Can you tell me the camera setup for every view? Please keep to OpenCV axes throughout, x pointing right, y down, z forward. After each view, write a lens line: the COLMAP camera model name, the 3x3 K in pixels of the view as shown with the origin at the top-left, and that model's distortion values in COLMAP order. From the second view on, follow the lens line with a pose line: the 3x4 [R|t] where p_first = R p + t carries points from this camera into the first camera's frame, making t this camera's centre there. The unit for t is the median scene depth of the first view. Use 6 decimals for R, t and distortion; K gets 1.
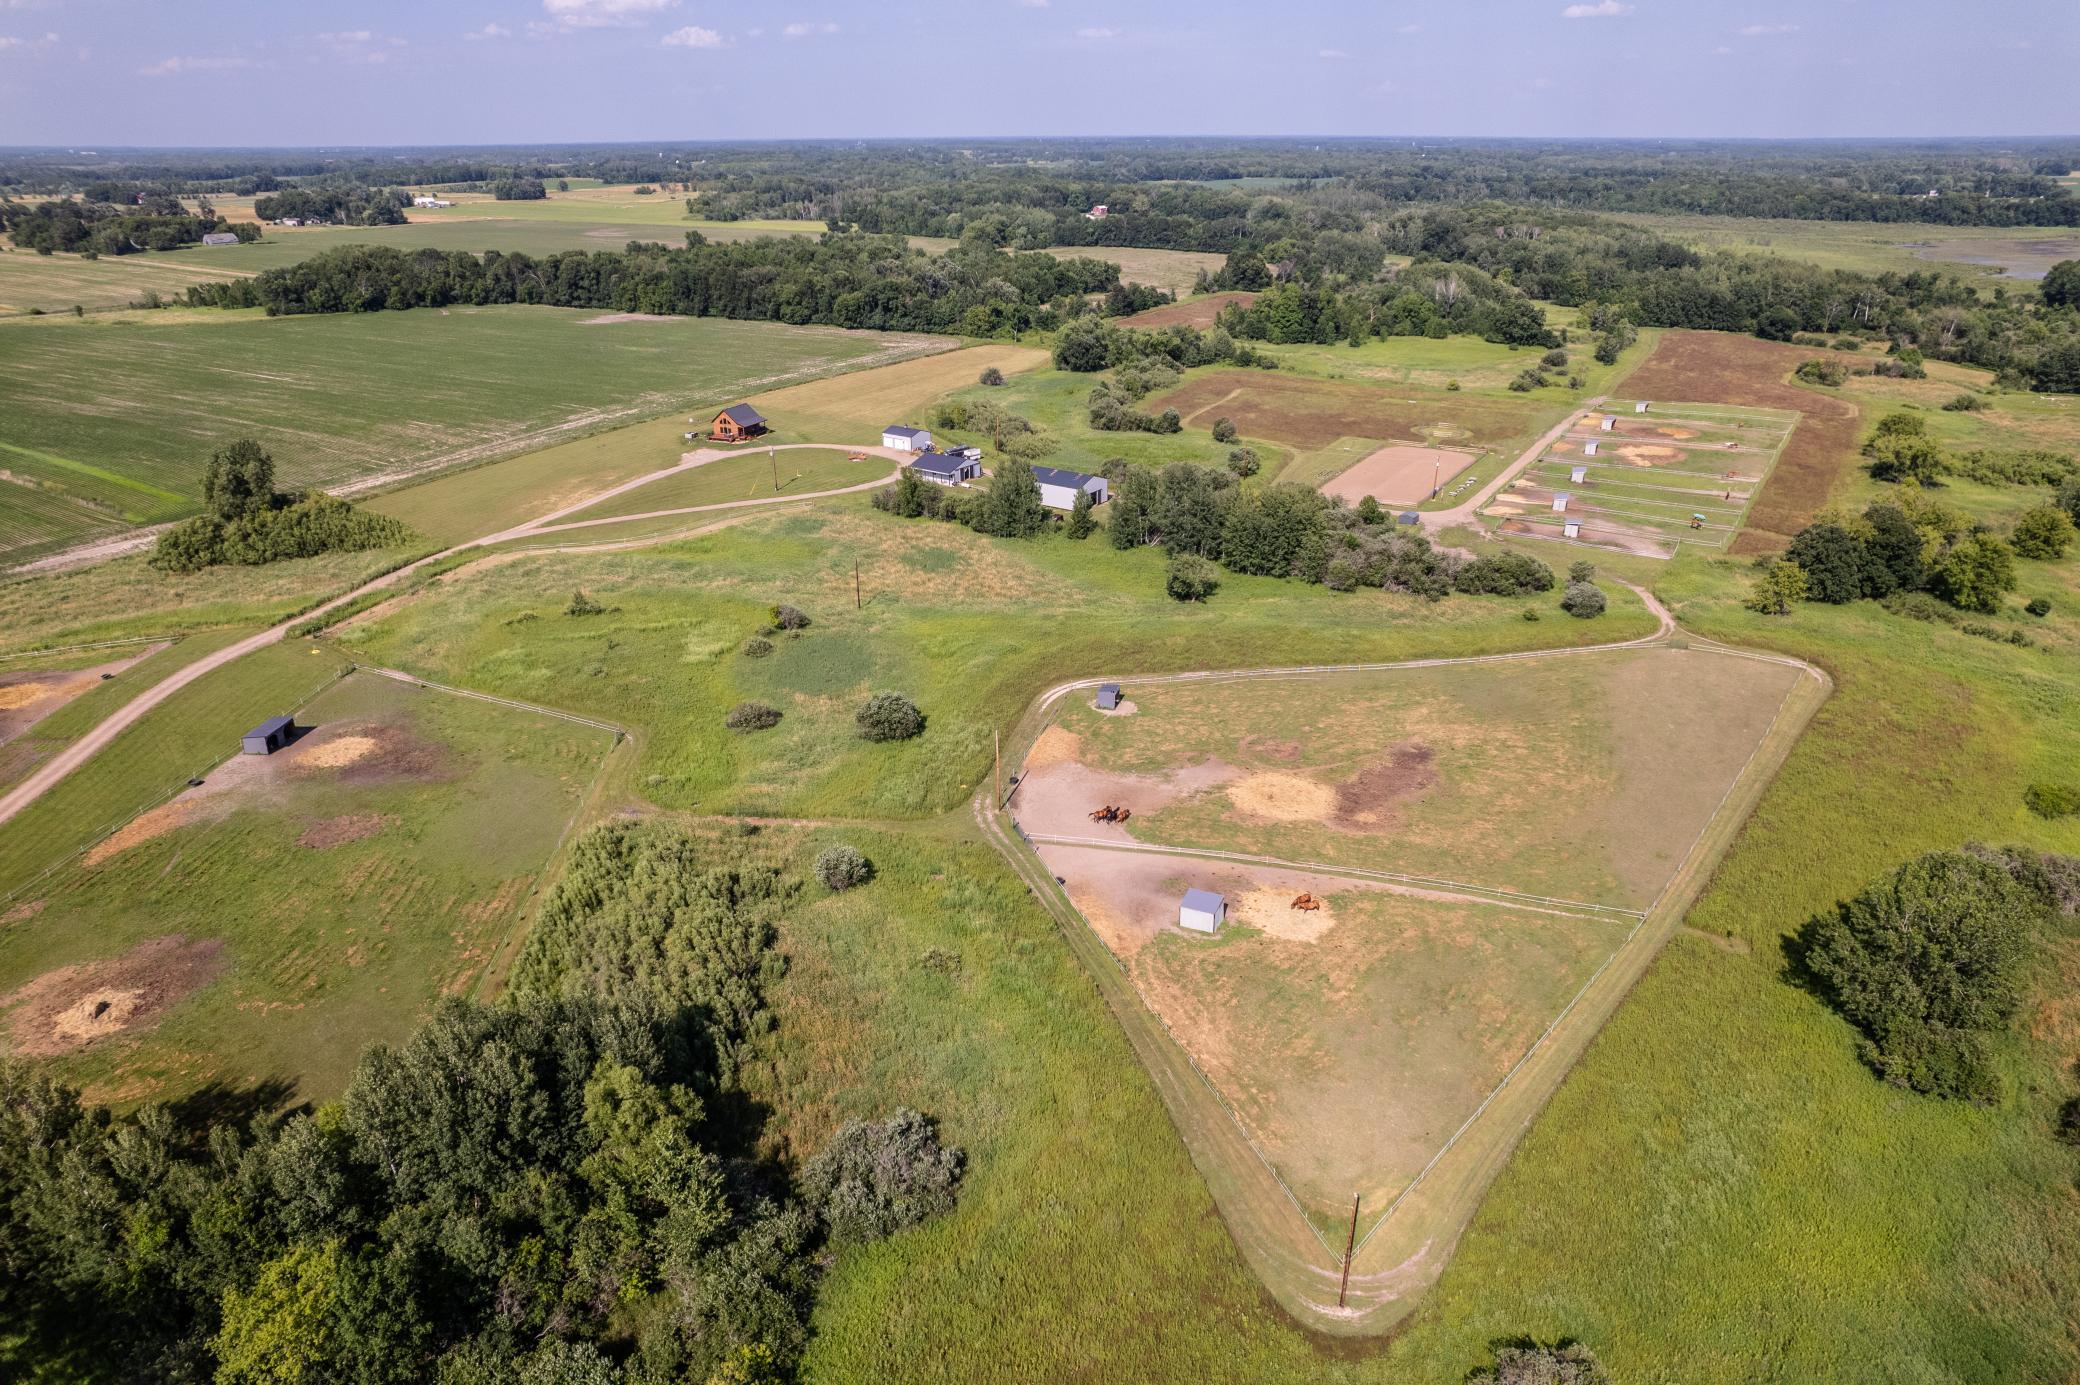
lens RADIAL K [[1365.6, 0, 1054.2], [0, 1365.6, 672.9], [0, 0, 1]] dist [-0.088612, 0.090252]
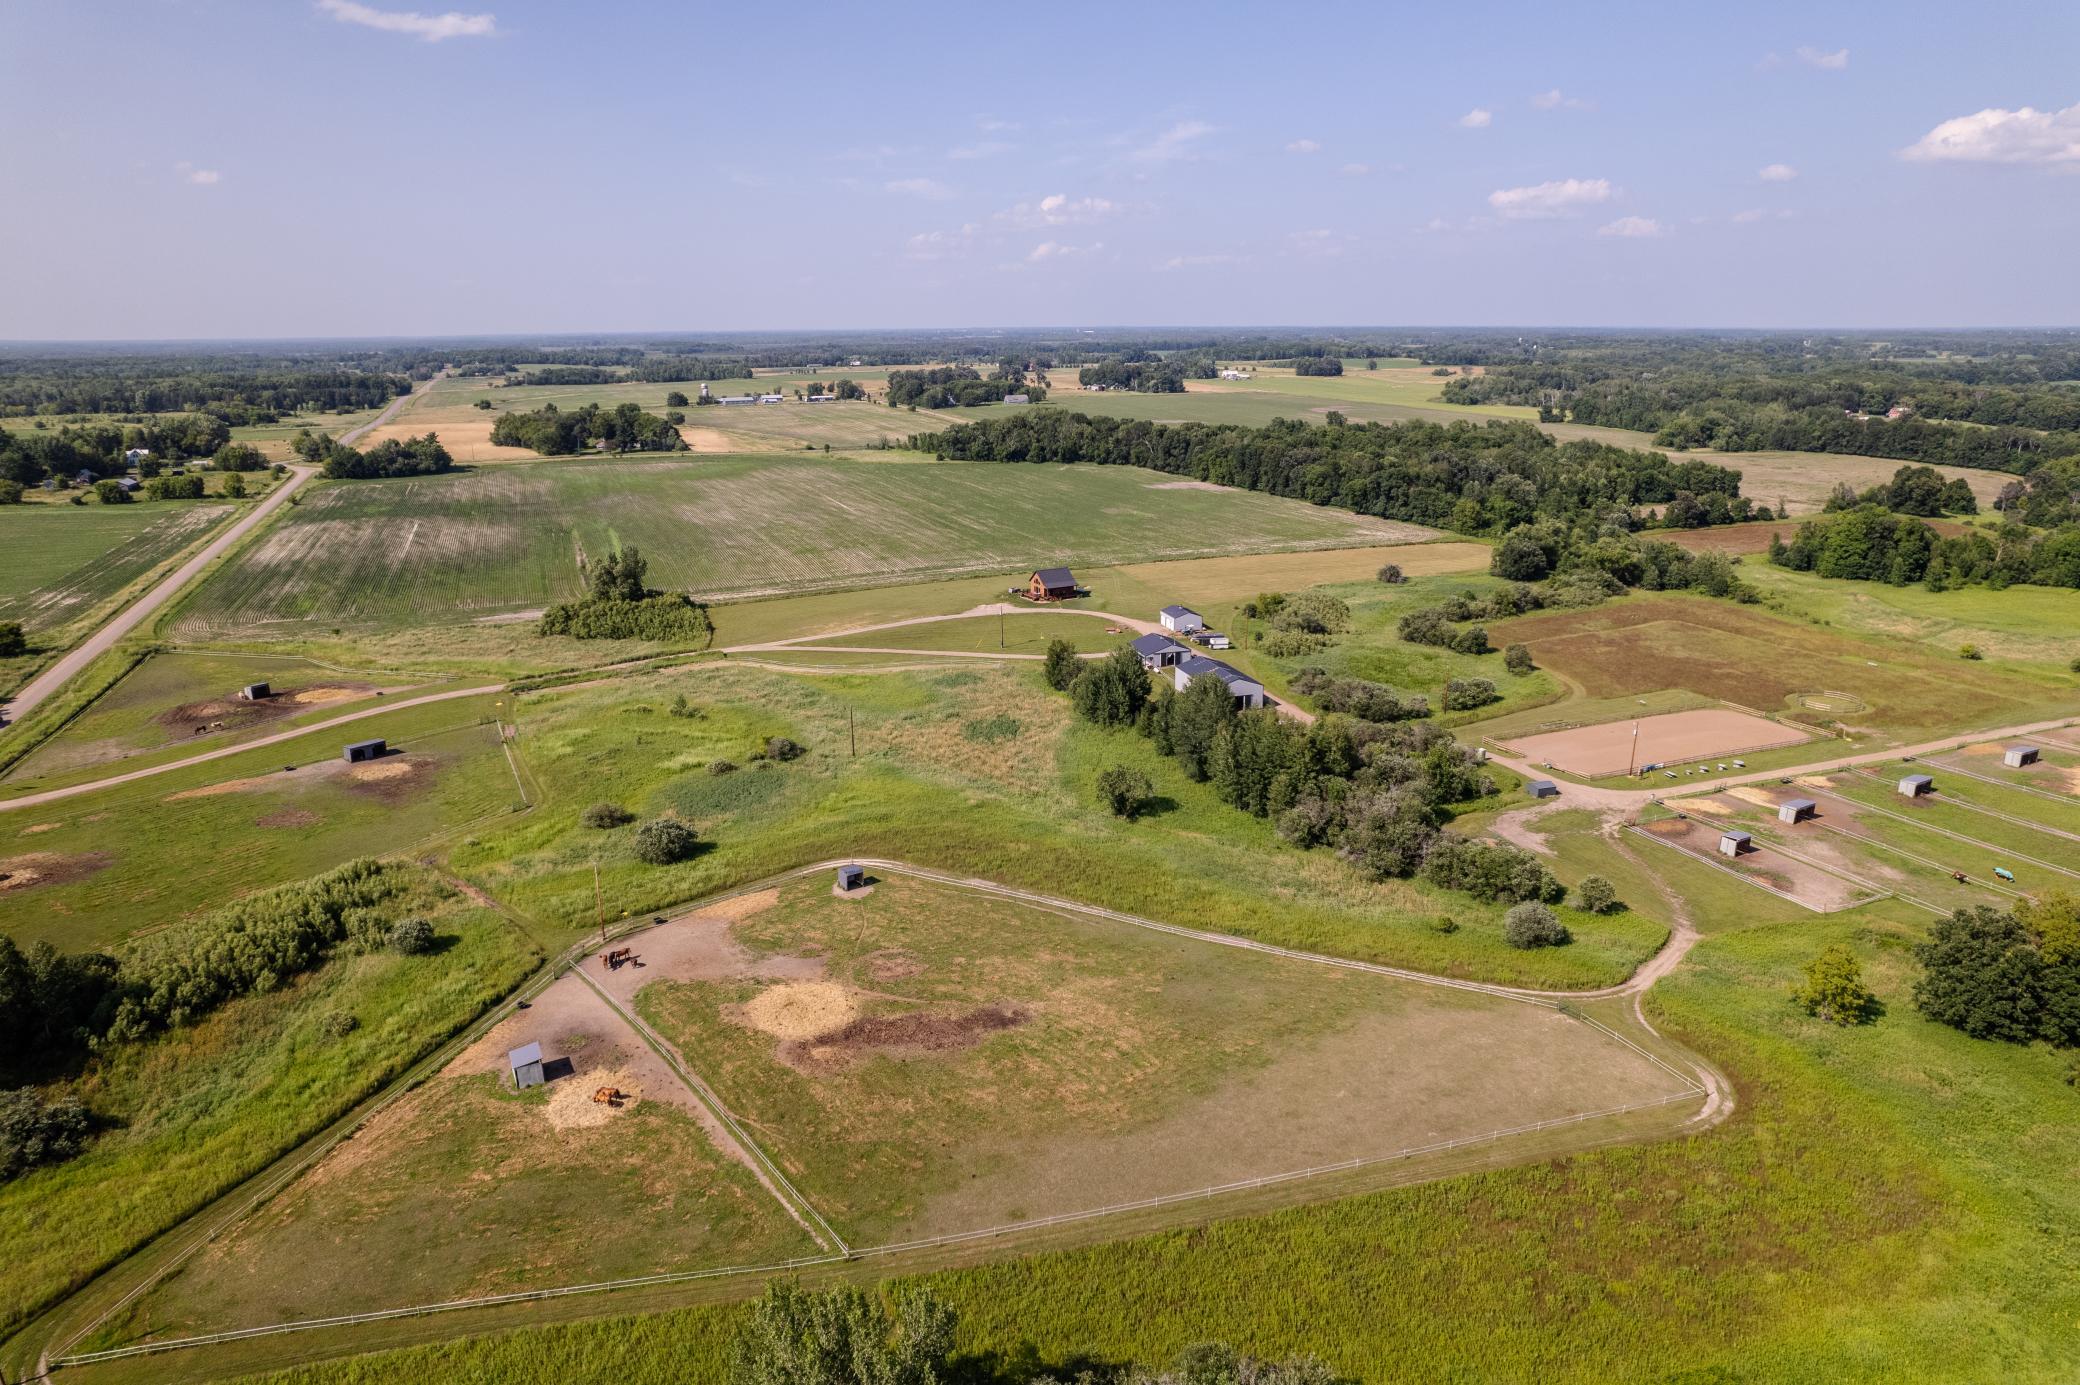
lens RADIAL K [[1365.6, 0, 1054.2], [0, 1365.6, 672.9], [0, 0, 1]] dist [-0.088612, 0.090252]
pose [[0.795321, 0.151109, -0.587052, 0.244350], [-0.223046, 0.973441, -0.051610, -0.037357], [0.563662, 0.171986, 0.807902, 0.089416]]
